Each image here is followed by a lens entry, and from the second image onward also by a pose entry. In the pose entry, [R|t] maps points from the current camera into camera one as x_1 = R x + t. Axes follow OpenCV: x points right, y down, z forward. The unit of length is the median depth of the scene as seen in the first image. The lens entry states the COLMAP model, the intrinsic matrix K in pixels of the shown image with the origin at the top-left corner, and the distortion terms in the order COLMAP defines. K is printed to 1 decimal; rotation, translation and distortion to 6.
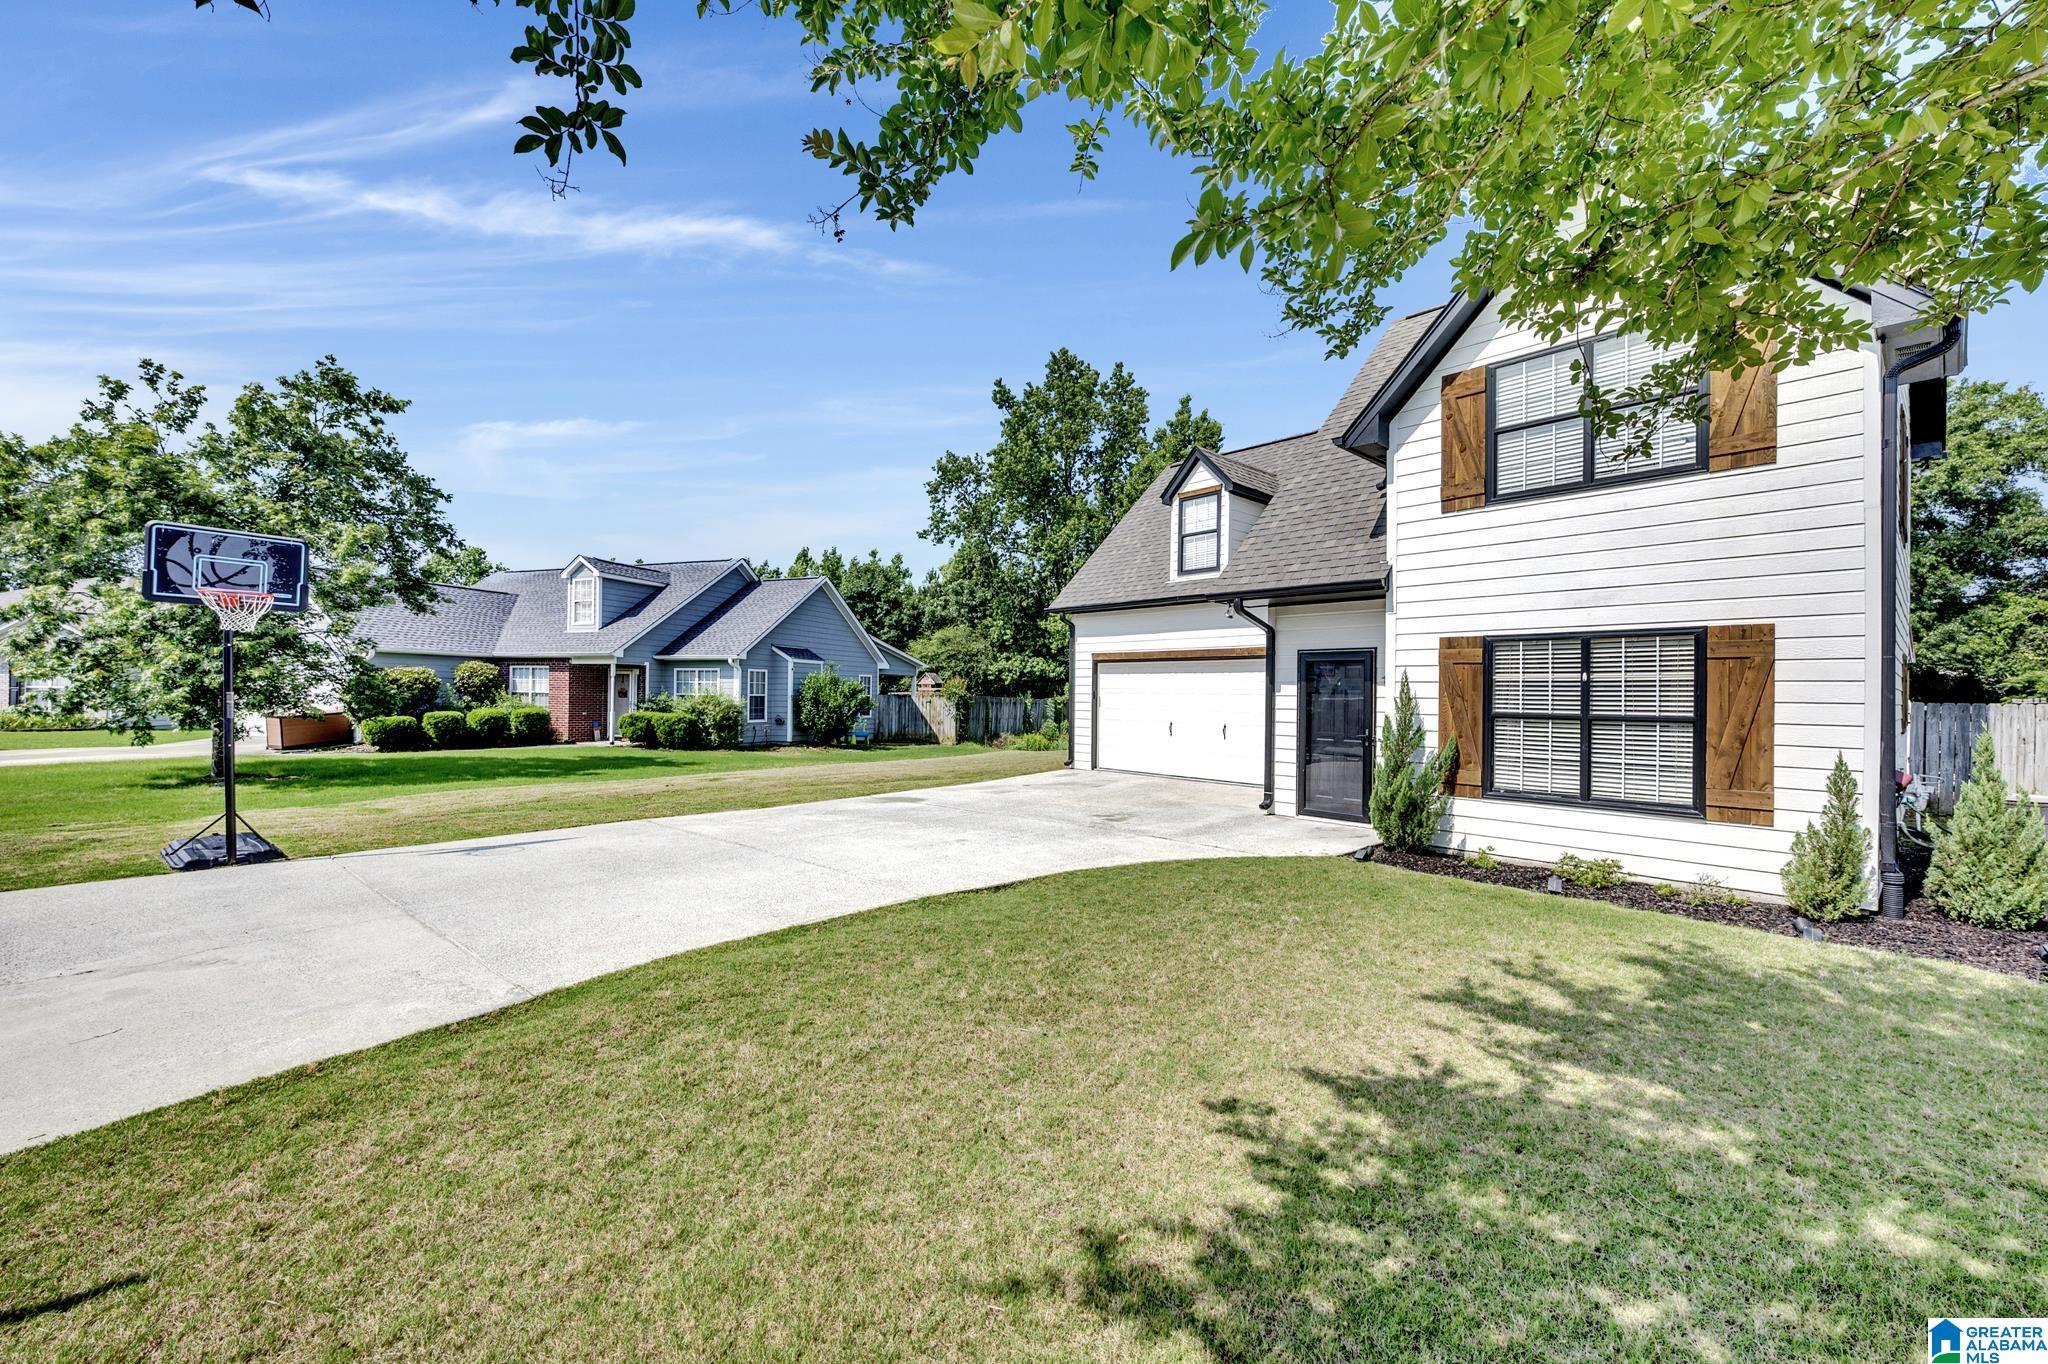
lens RADIAL K [[816.2, 0, 1008.4], [0, 816.2, 690.9], [0, 0, 1]] dist [-0.001124, -0.000438]
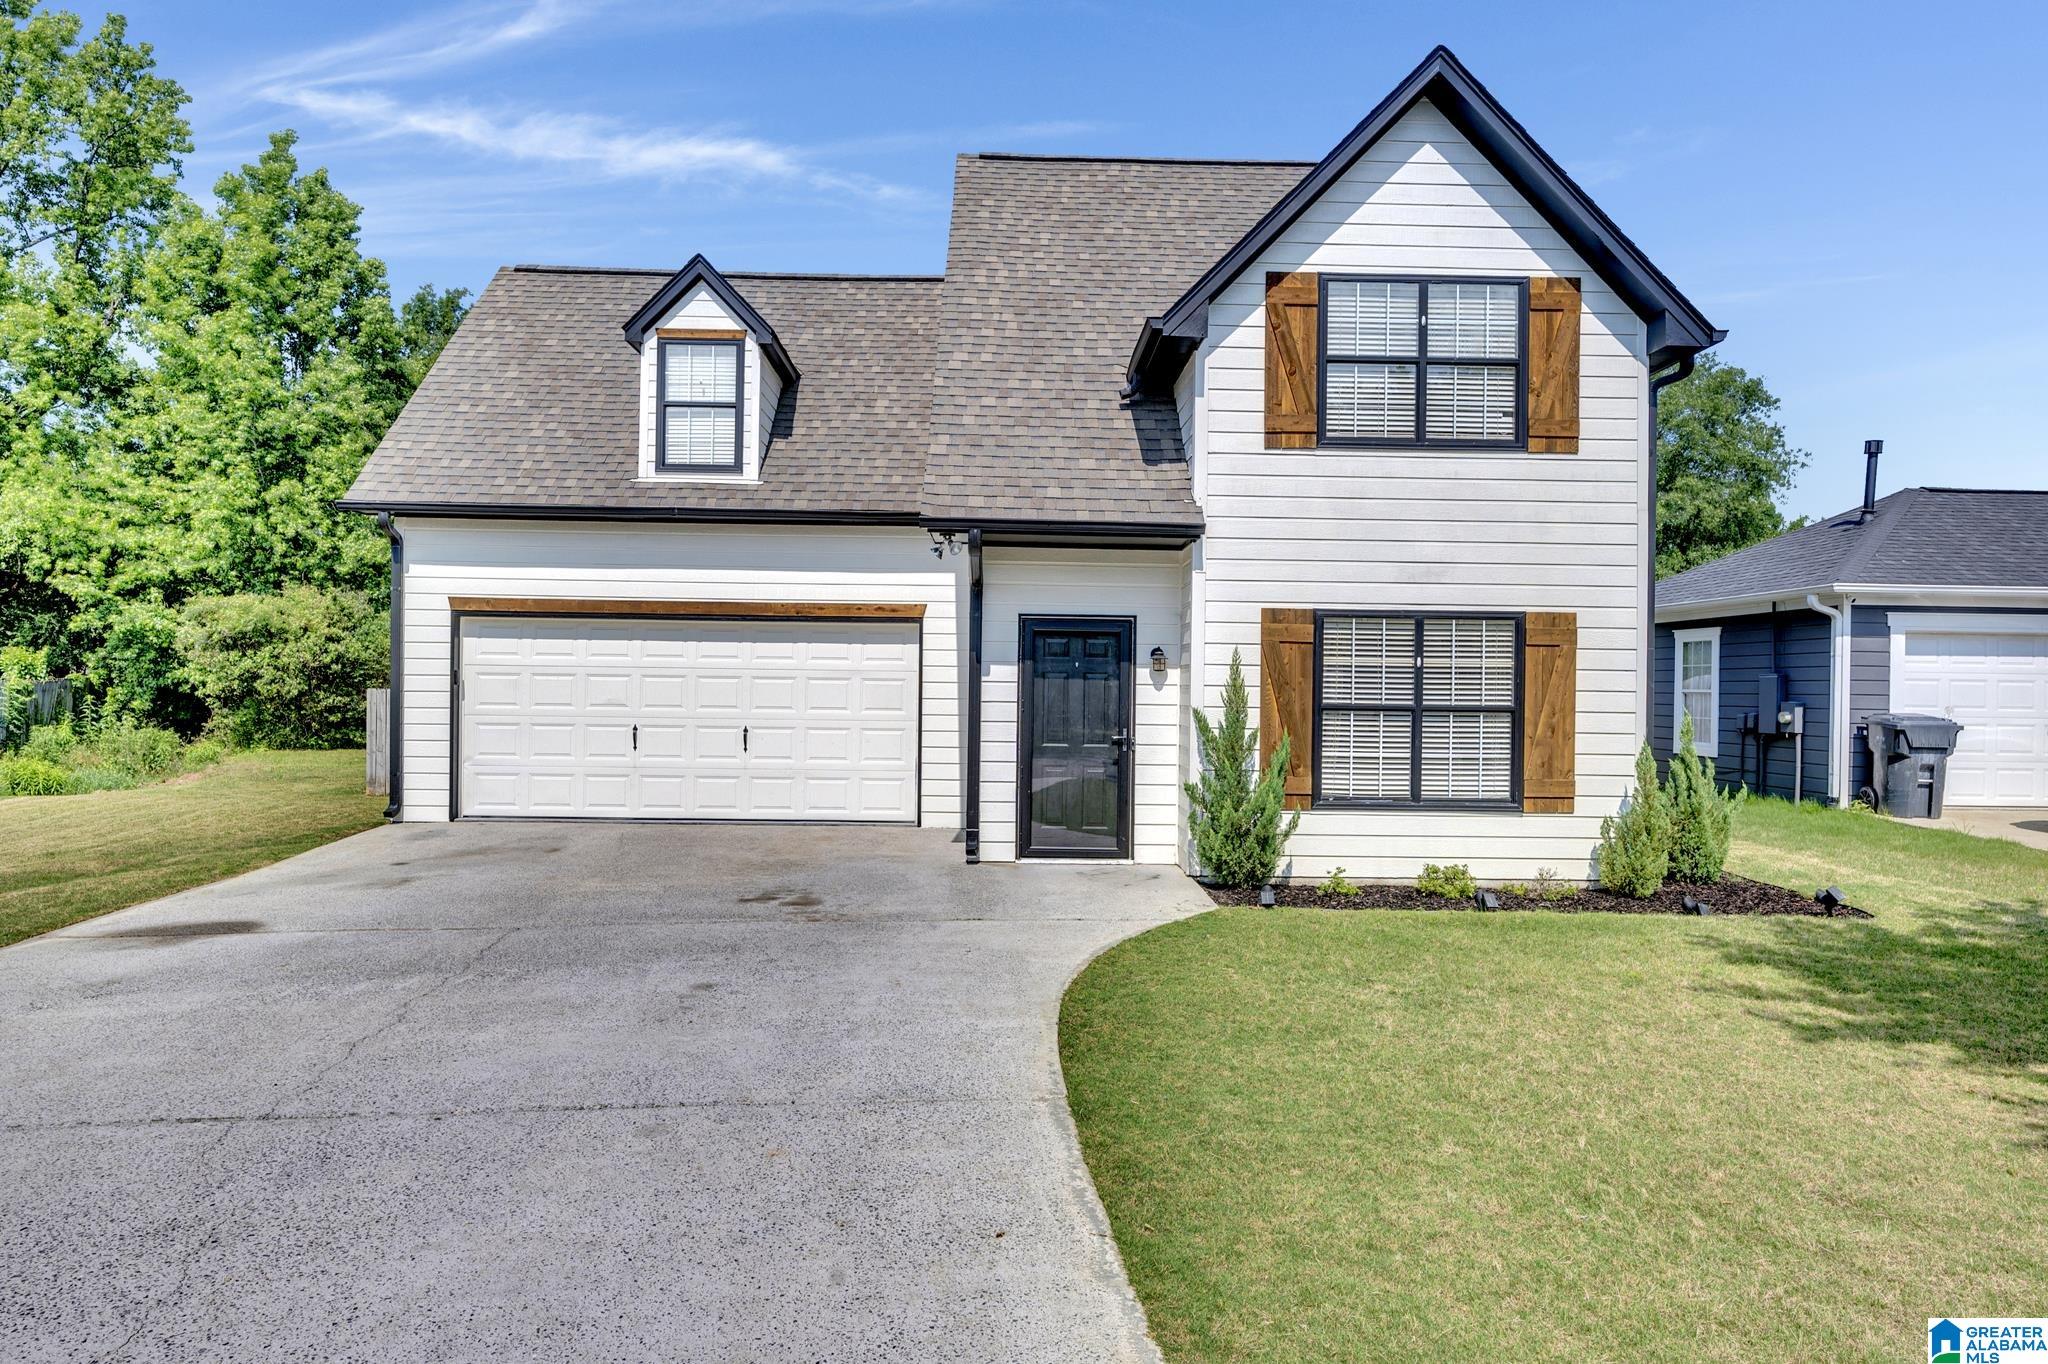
lens RADIAL K [[1226.0, 0, 1024.0], [0, 1226.0, 682.0], [0, 0, 1]] dist [0.003199, 0.000386]
pose [[0.636784, -0.000217, 0.771042, -0.531487], [-0.008619, 0.999935, 0.007400, -0.001474], [-0.770994, -0.011358, 0.636741, 0.442761]]
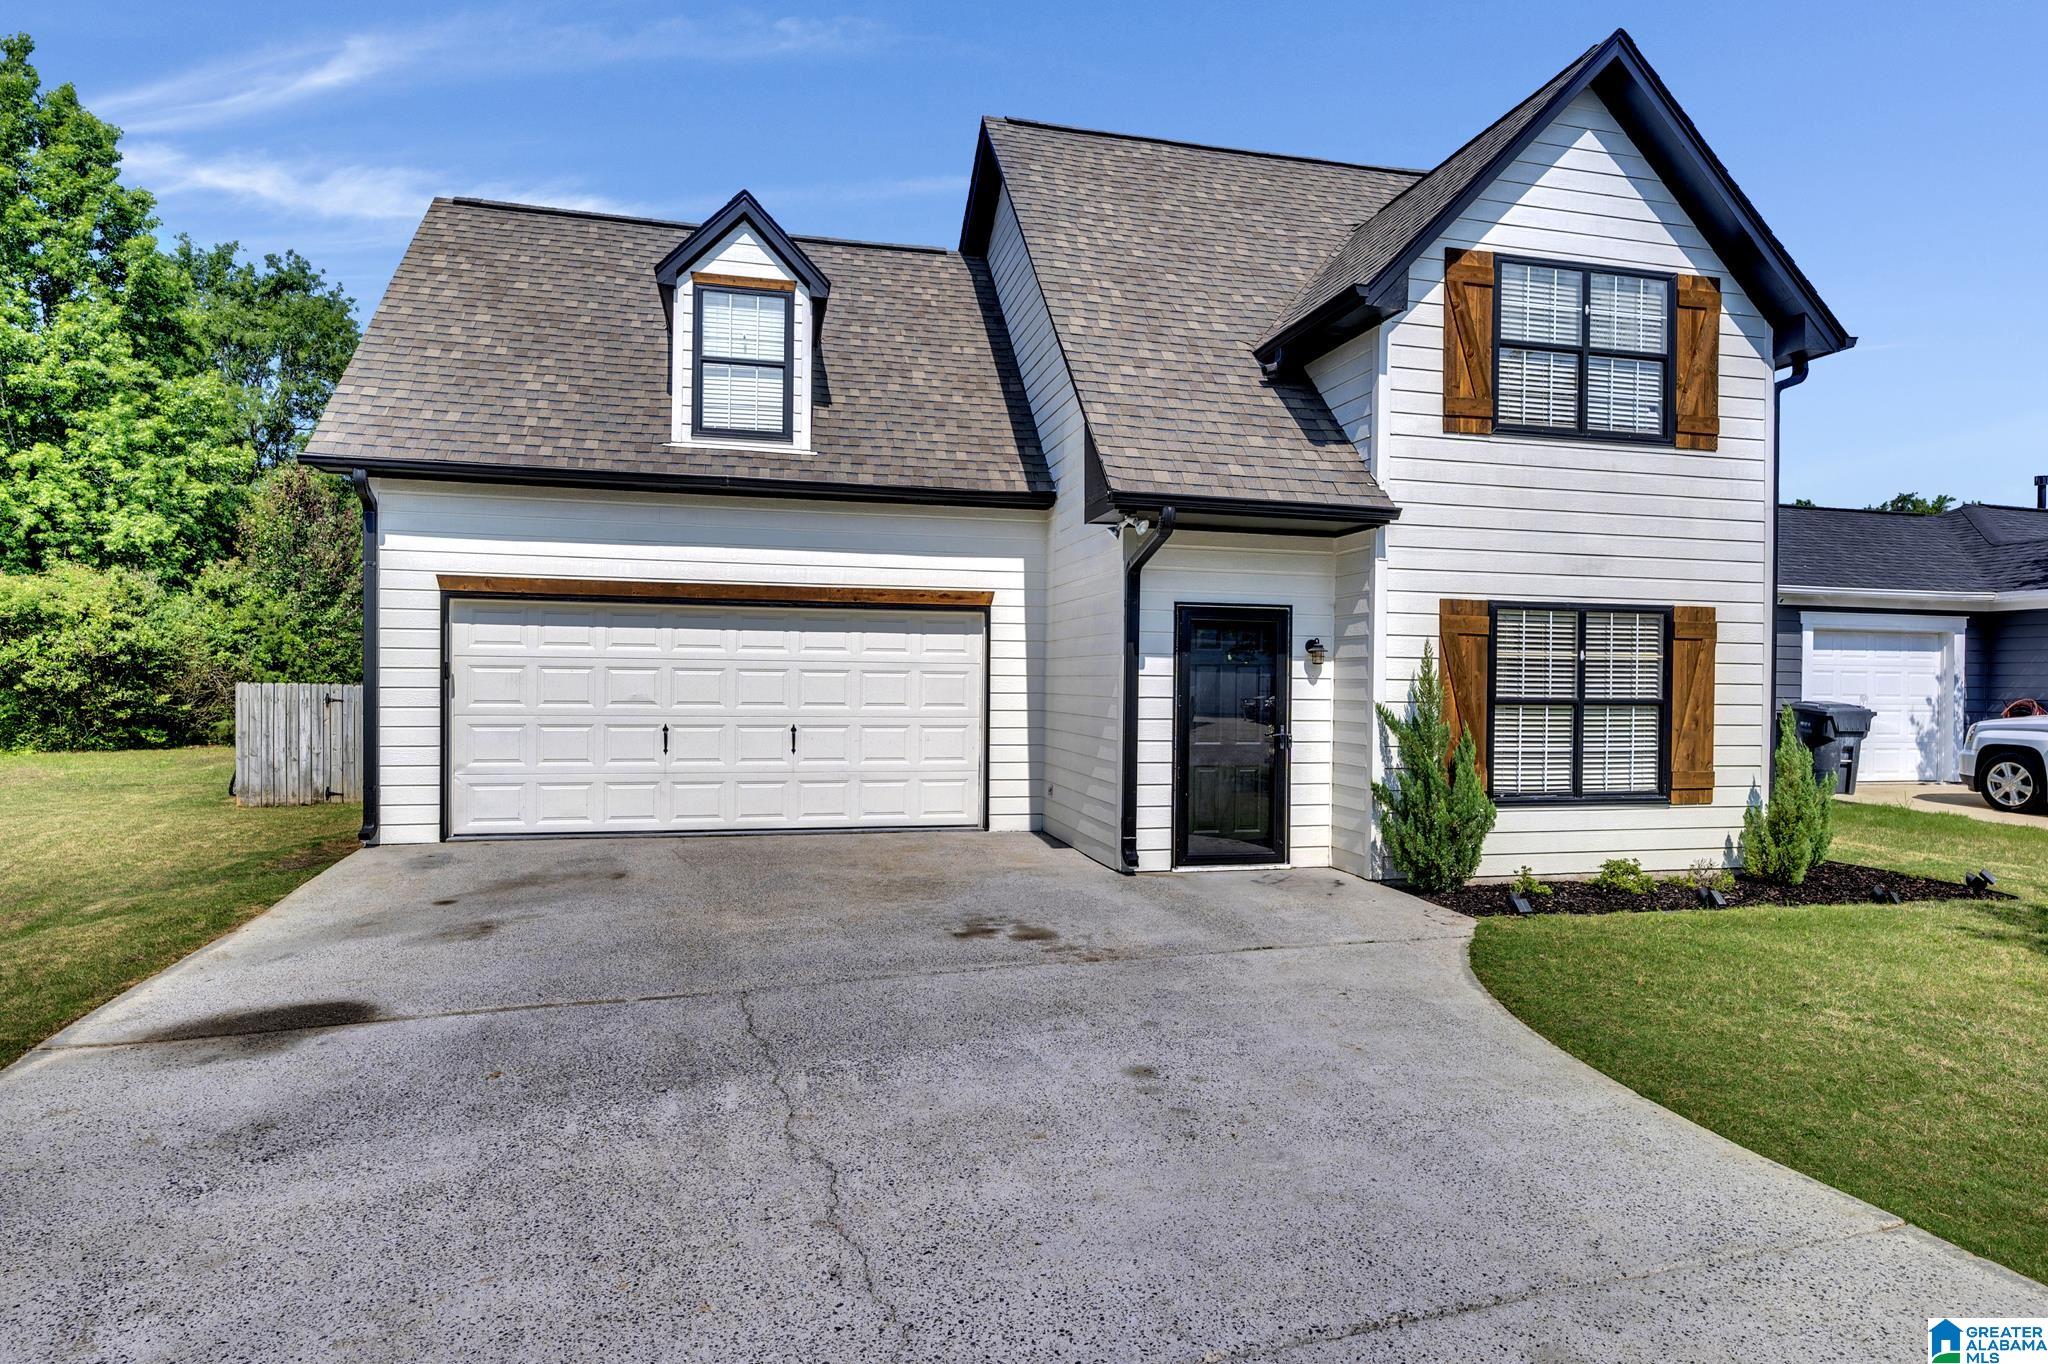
lens RADIAL K [[1129.3, 0, 1024.0], [0, 1129.3, 682.0], [0, 0, 1]] dist [0.001355, 0.000769]
pose [[0.456430, -0.009003, 0.889714, -0.581174], [-0.008981, 0.999851, 0.014725, -0.000815], [-0.889714, -0.014711, 0.456281, 0.892158]]
